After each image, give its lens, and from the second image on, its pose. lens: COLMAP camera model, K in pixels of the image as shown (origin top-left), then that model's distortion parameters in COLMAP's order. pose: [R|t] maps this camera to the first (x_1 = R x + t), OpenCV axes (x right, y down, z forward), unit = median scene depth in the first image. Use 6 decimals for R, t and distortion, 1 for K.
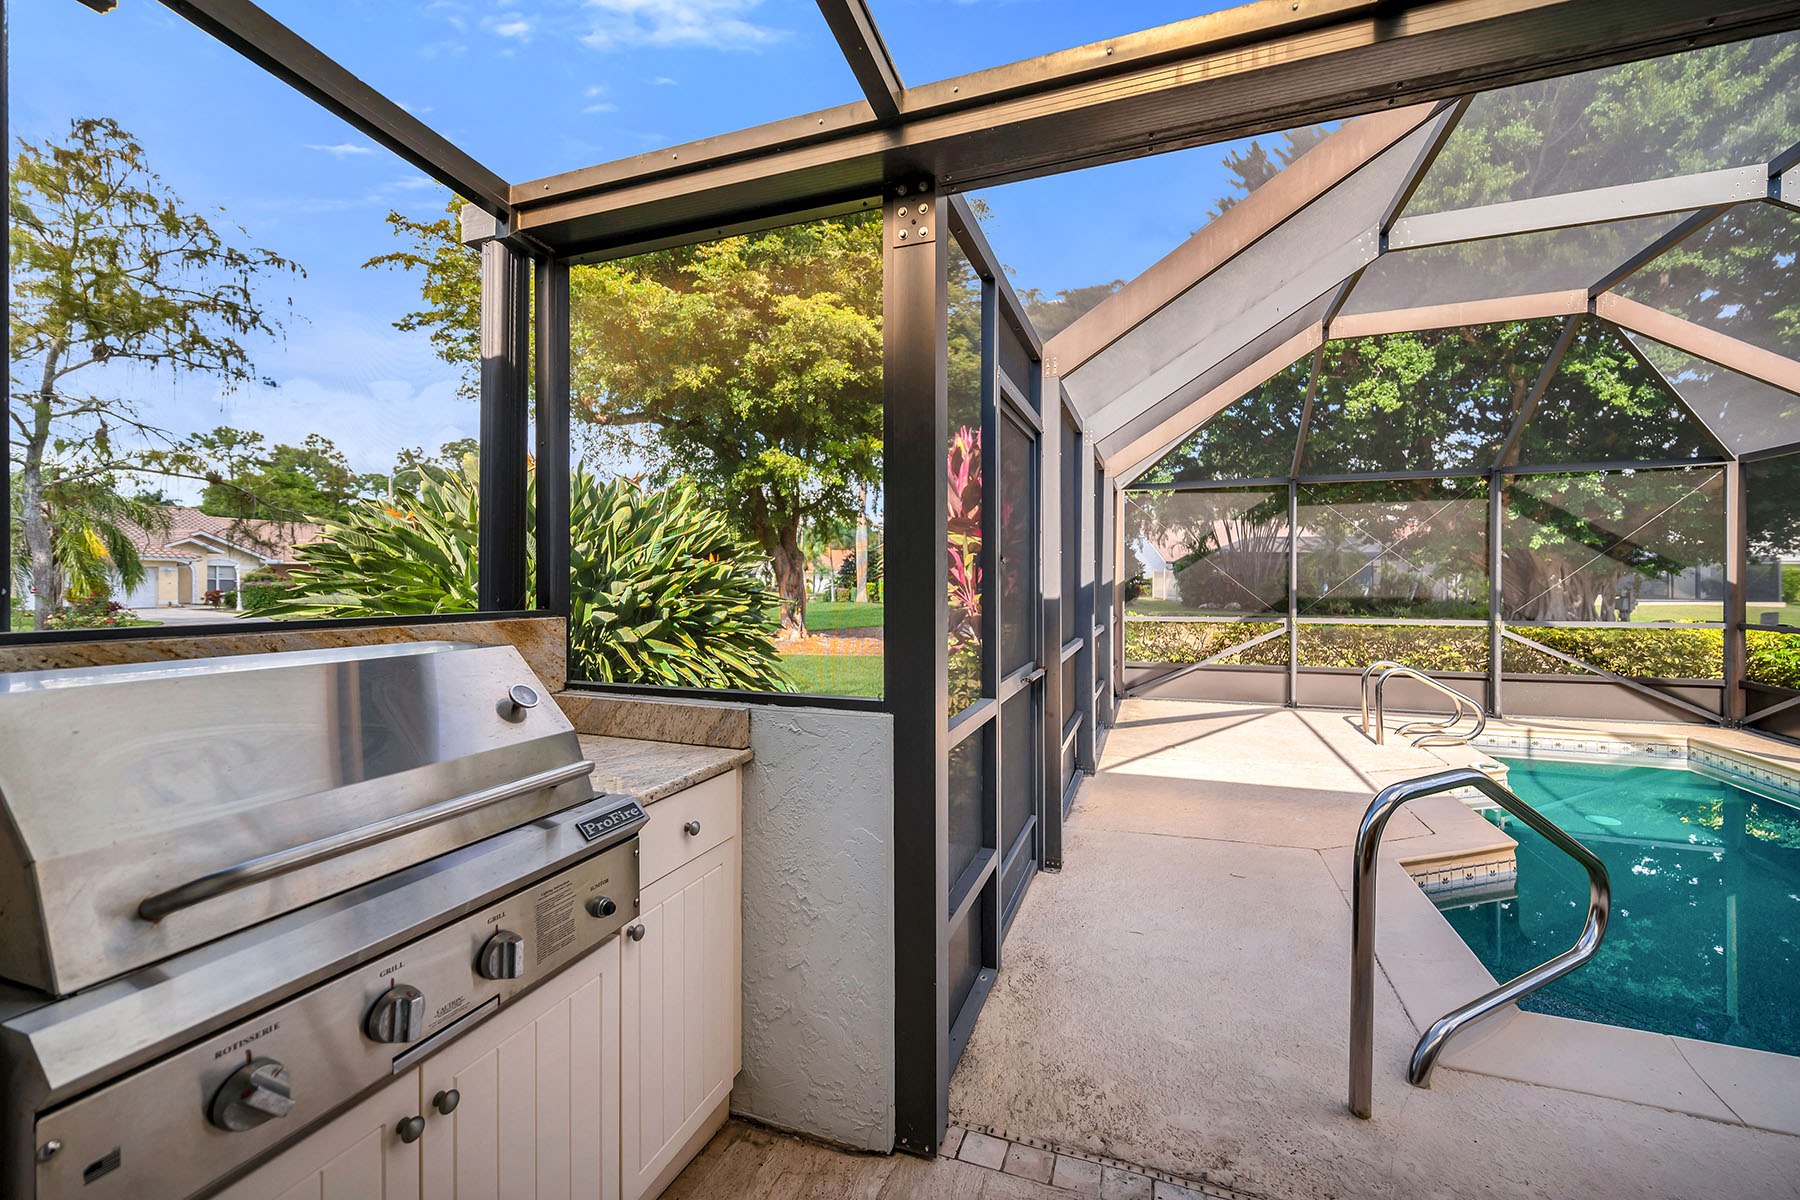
lens RADIAL K [[714.8, 0, 899.6], [0, 714.8, 590.7], [0, 0, 1]] dist [-0.005937, 0.000007]
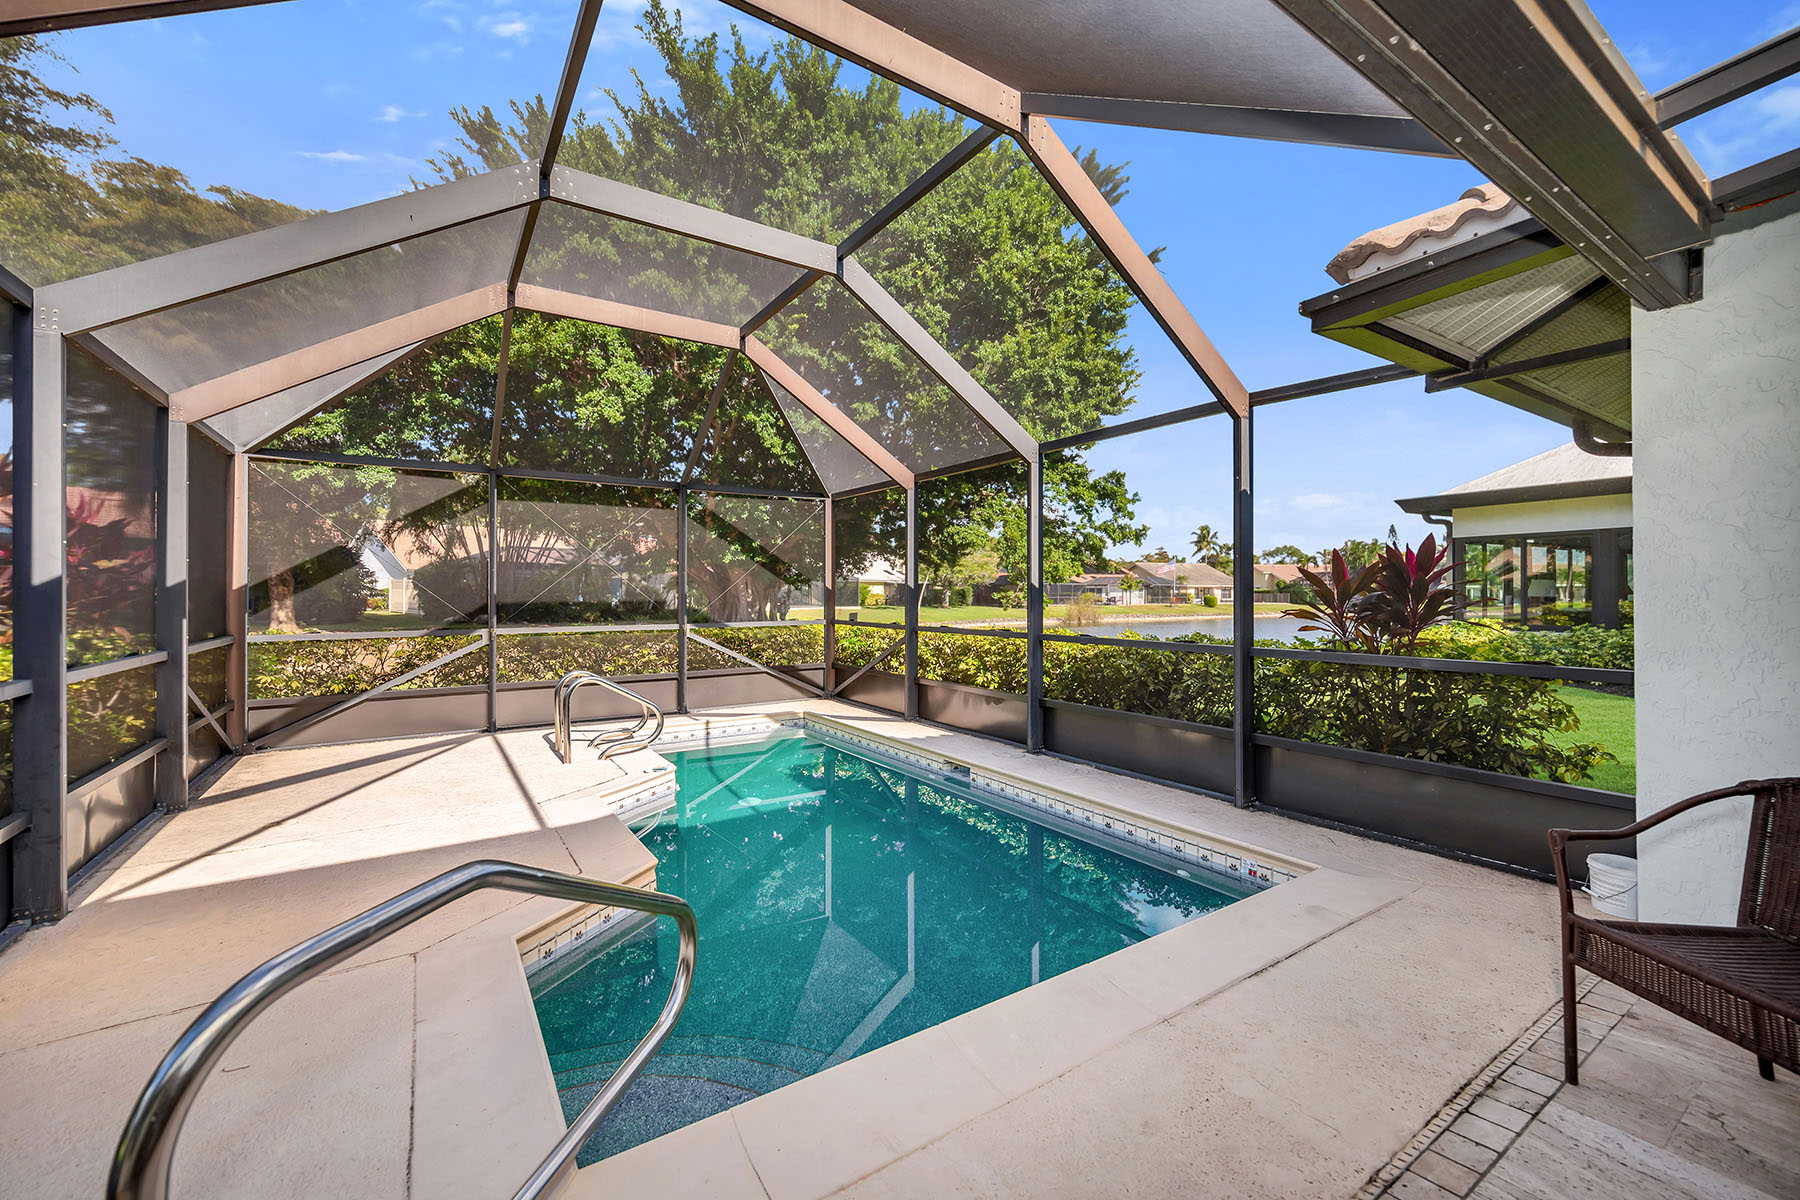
lens RADIAL K [[714.8, 0, 899.6], [0, 714.8, 590.7], [0, 0, 1]] dist [-0.005937, 0.000007]
pose [[0.586150, 0.005692, 0.810182, 0.140613], [0.009189, 0.999864, -0.013673, 0.009535], [-0.810150, 0.015459, 0.586019, 0.092585]]
